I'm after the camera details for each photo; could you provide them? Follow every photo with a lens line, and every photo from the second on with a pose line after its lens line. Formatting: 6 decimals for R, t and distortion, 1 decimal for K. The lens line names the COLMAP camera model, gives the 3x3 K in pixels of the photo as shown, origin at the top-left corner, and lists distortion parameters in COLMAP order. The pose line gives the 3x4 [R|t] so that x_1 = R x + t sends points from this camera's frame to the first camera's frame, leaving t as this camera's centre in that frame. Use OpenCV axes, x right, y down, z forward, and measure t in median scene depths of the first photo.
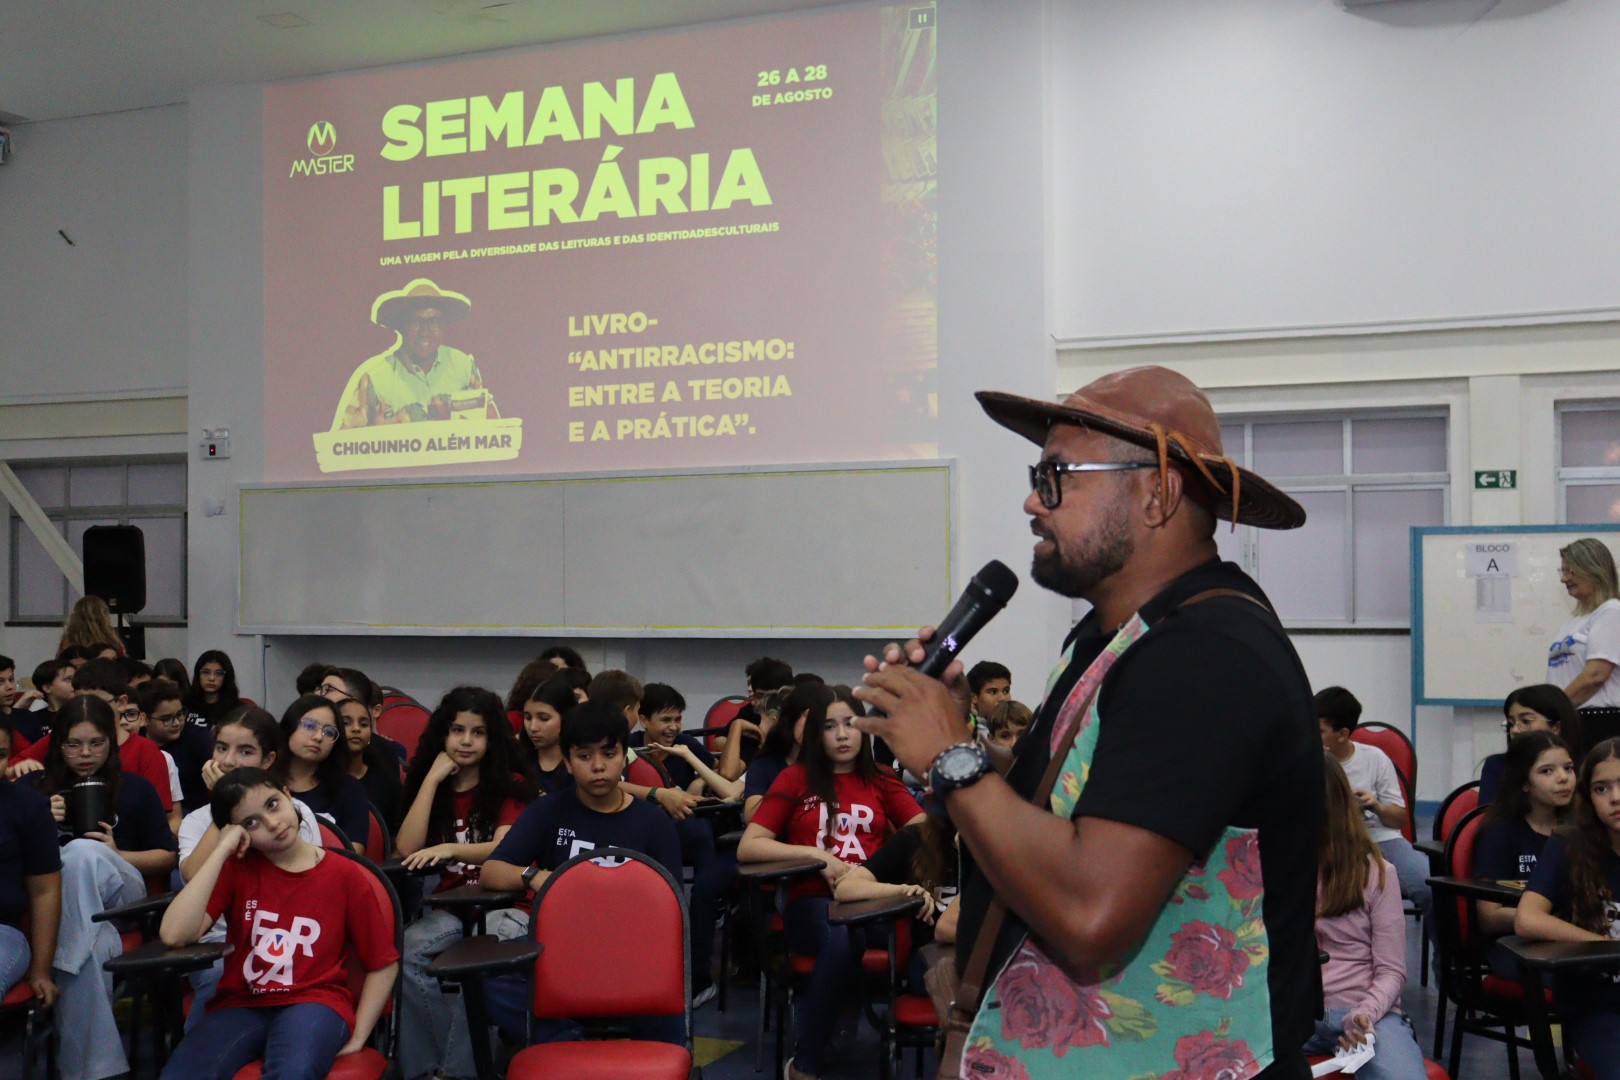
lens RADIAL K [[1927.0, 0, 810.0], [0, 1927.0, 540.0], [0, 0, 1]] dist [0.003206, 0.014164]
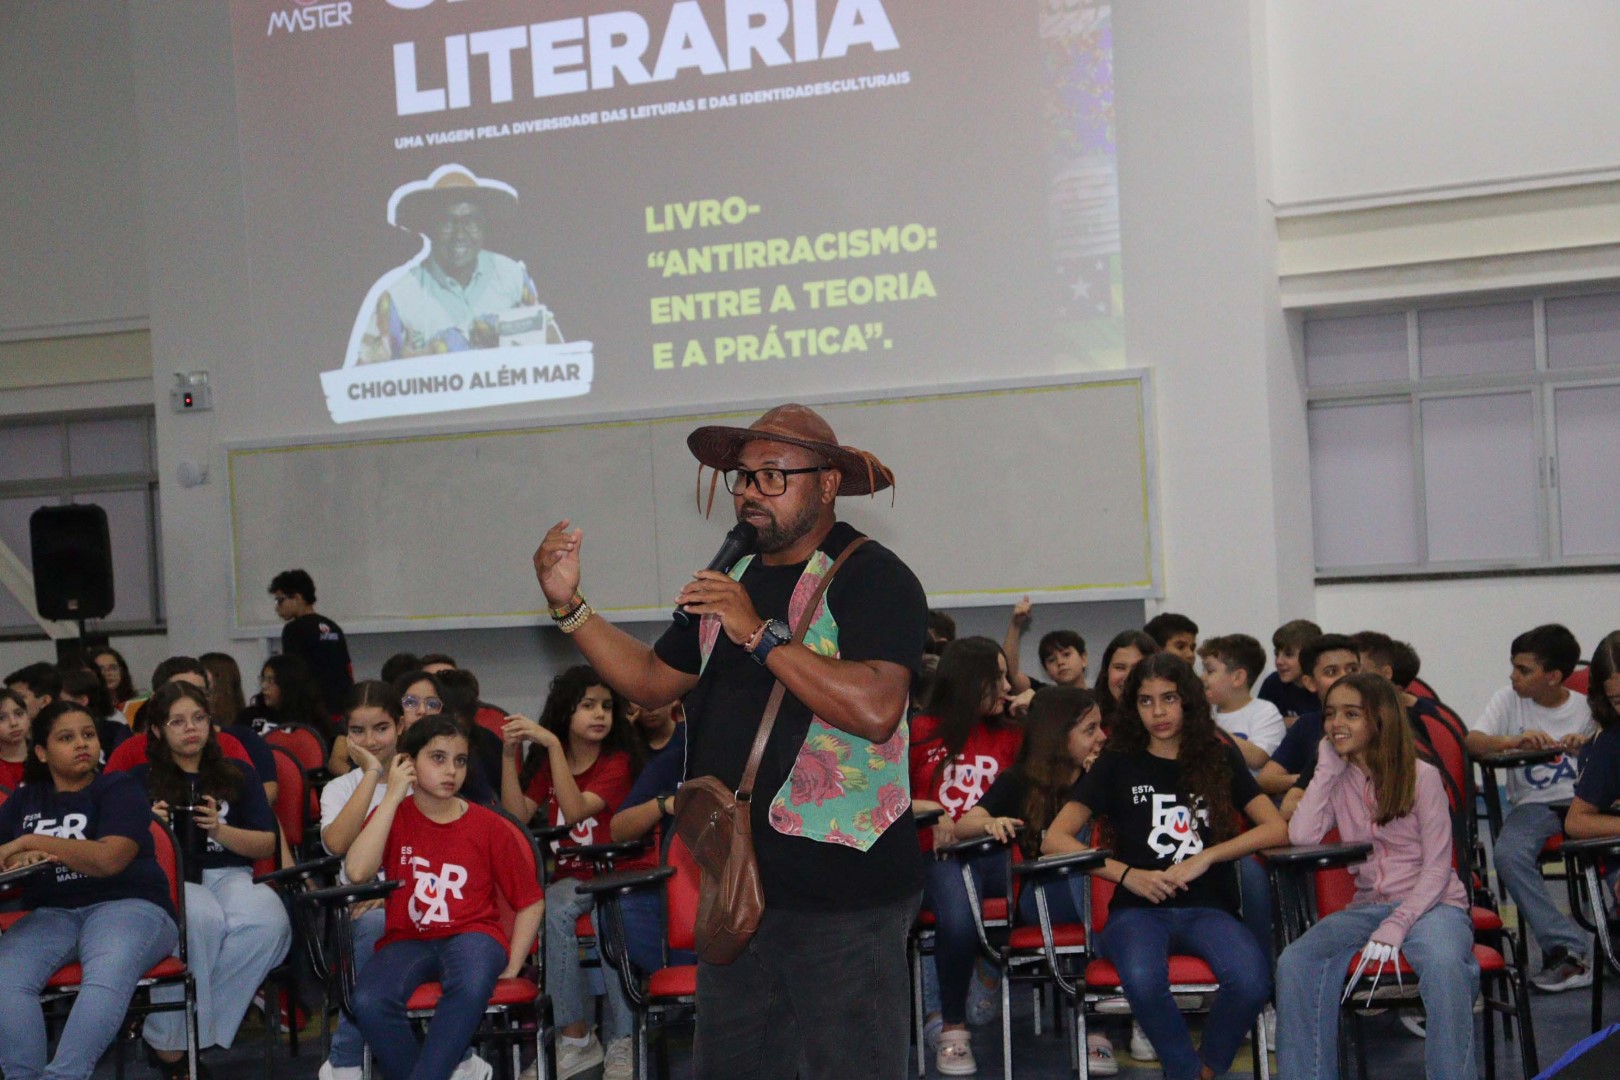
lens RADIAL K [[3095.8, 0, 810.0], [0, 3095.8, 540.0], [0, 0, 1]] dist [0.533496, -0.006501]
pose [[0.996288, -0.047662, -0.071688, 0.023895], [0.049106, 0.998622, 0.018528, -0.002482], [0.070707, -0.021979, 0.997255, -0.245647]]
